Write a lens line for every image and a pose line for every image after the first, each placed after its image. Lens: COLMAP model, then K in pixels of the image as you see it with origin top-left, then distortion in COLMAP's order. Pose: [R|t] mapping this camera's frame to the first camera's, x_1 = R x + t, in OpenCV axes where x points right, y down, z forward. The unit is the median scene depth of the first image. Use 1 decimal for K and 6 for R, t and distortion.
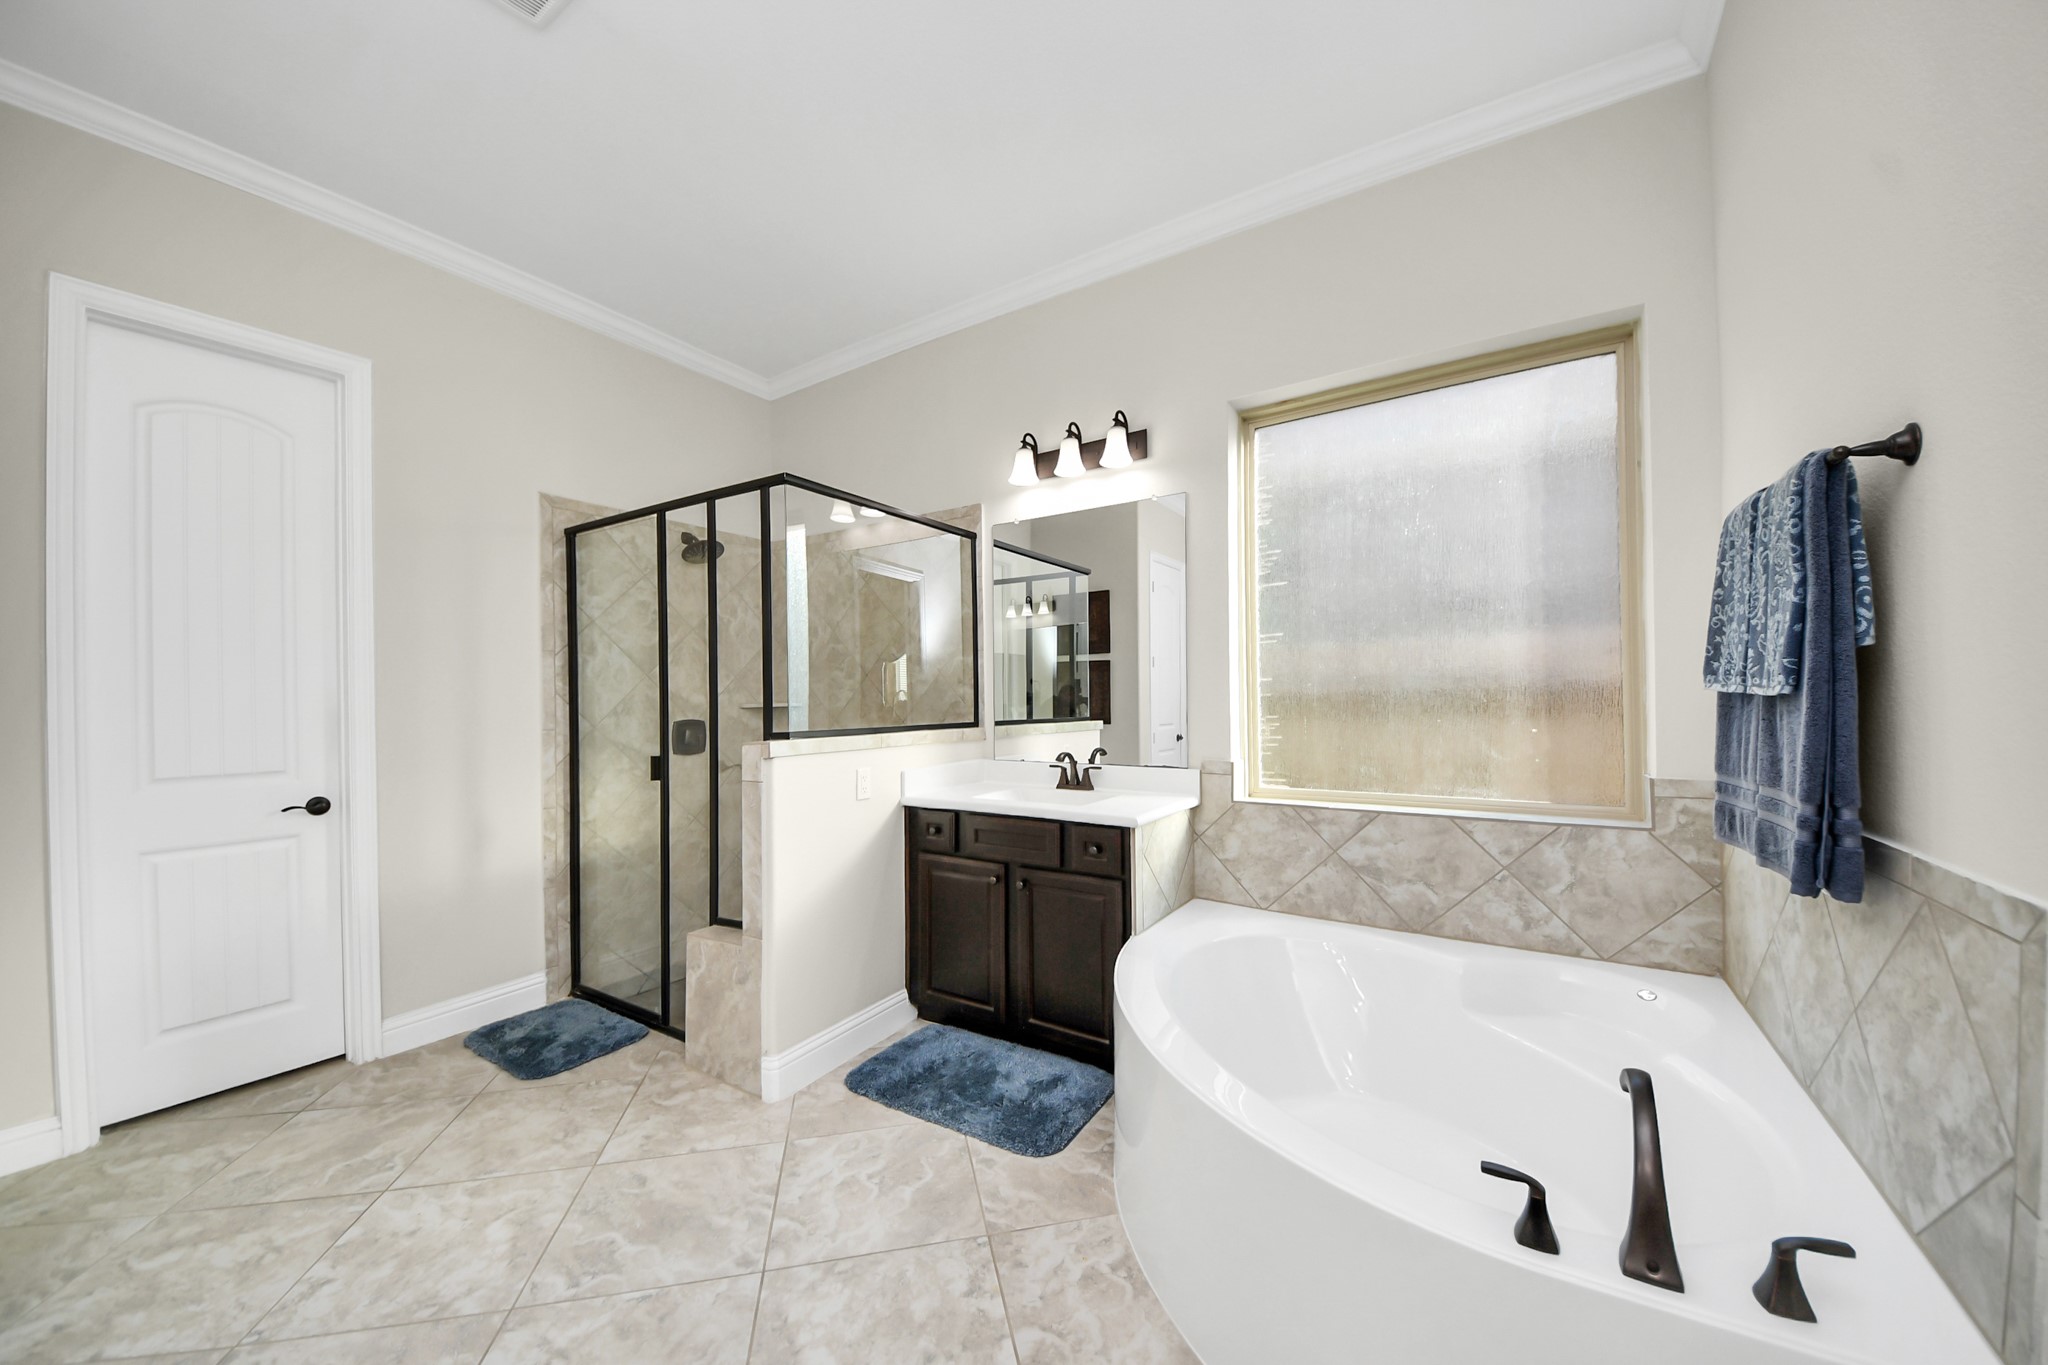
lens RADIAL K [[774.8, 0, 1019.6], [0, 774.8, 694.7], [0, 0, 1]] dist [0.081380, -0.026378]
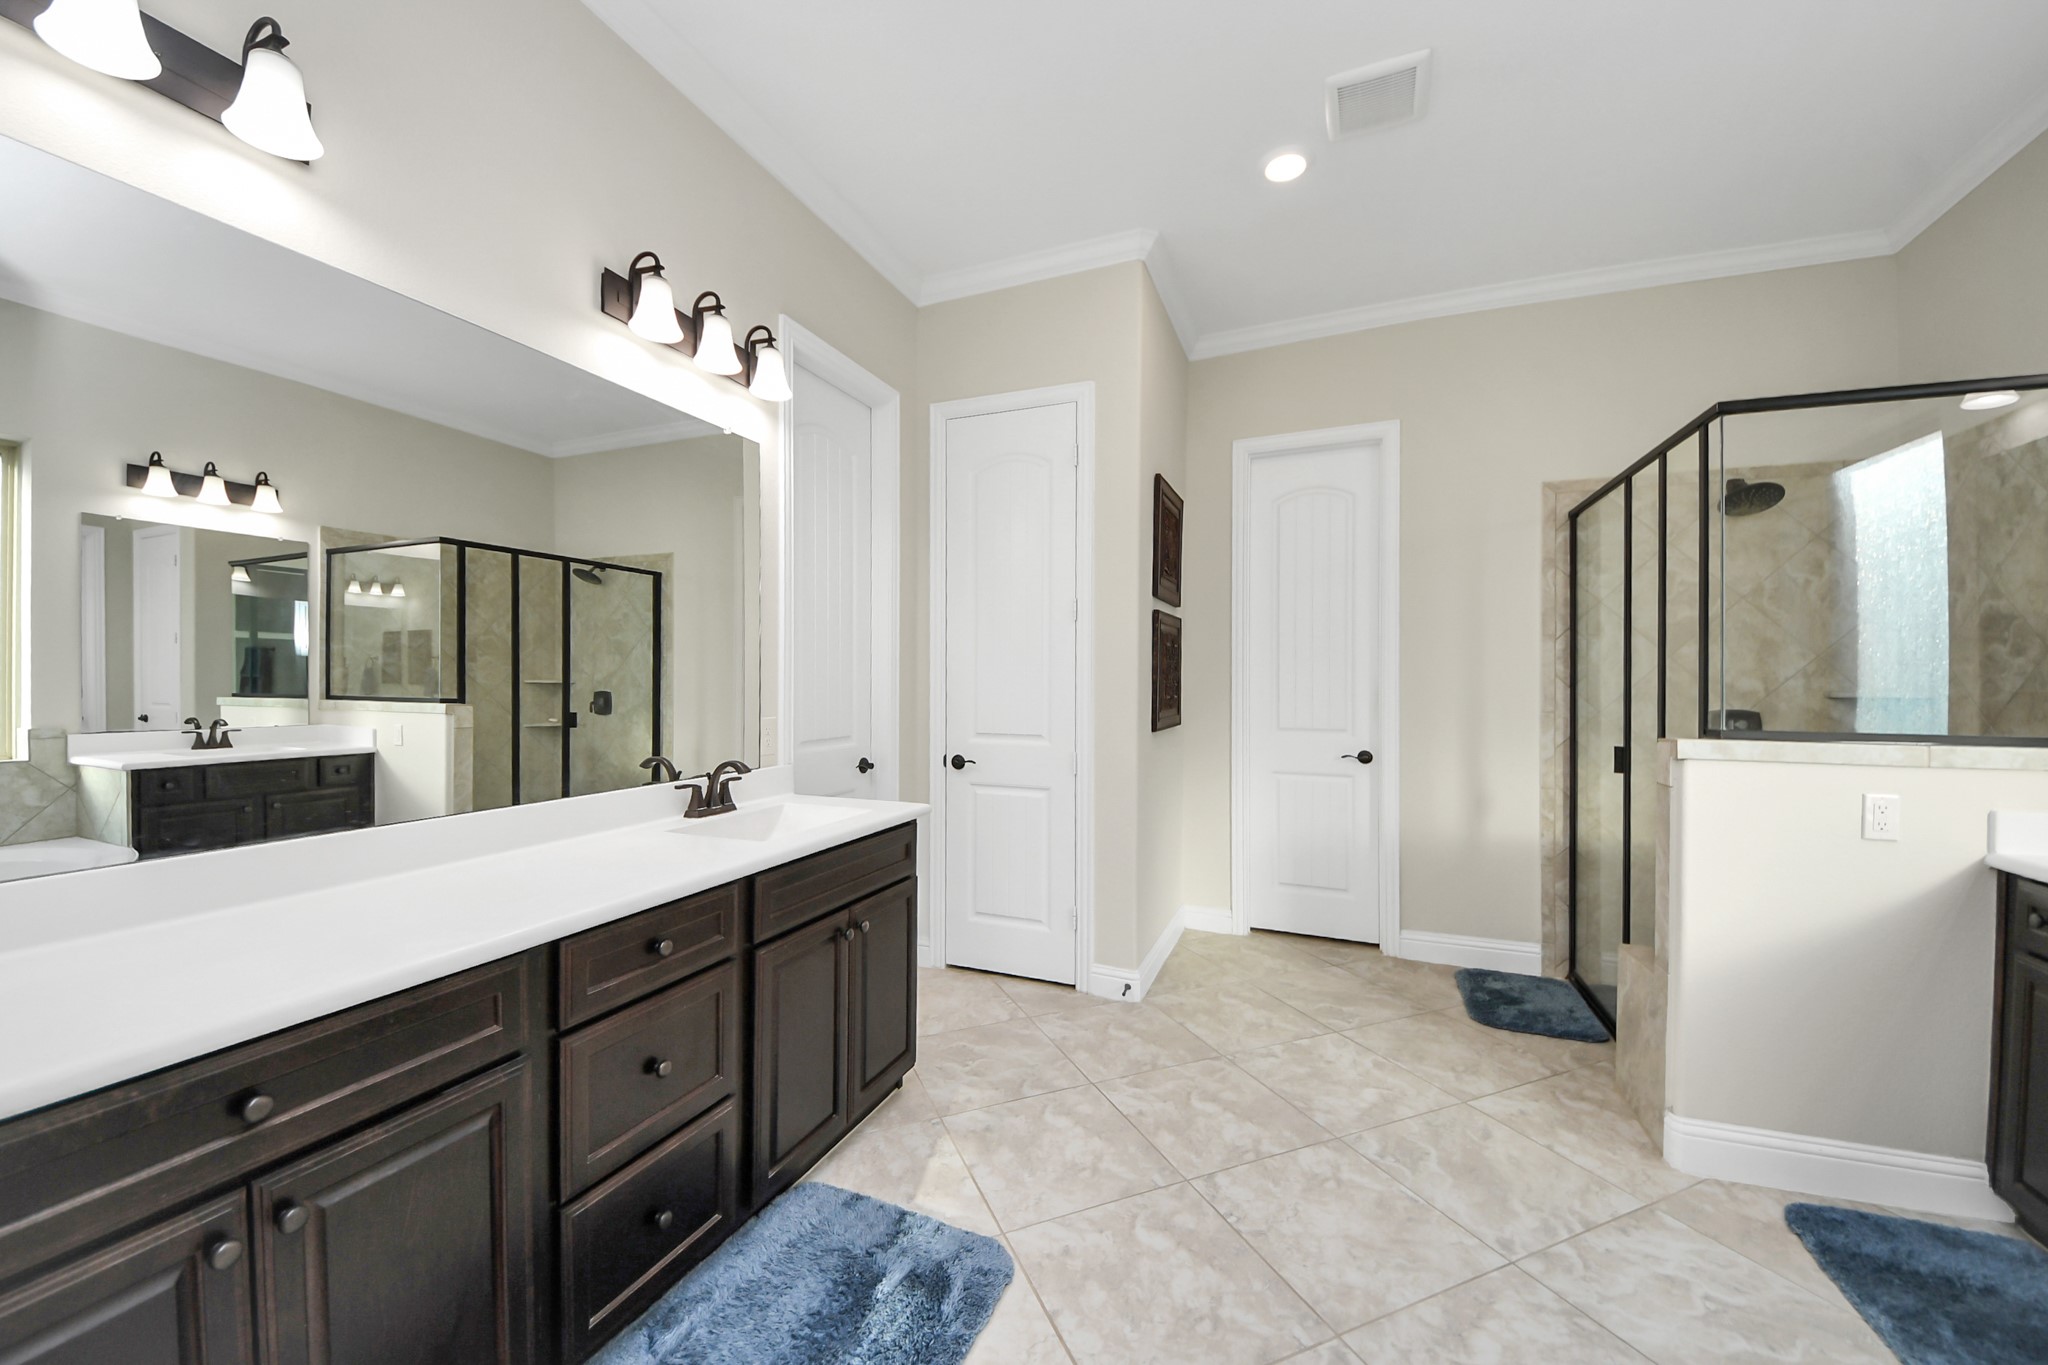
lens RADIAL K [[809.2, 0, 994.6], [0, 809.2, 680.6], [0, 0, 1]] dist [0.024599, 0.000056]
pose [[0.194341, 0.013134, -0.980846, 0.383218], [-0.001180, 0.999913, 0.013155, -0.012148], [0.980933, -0.001399, 0.194340, 0.120277]]
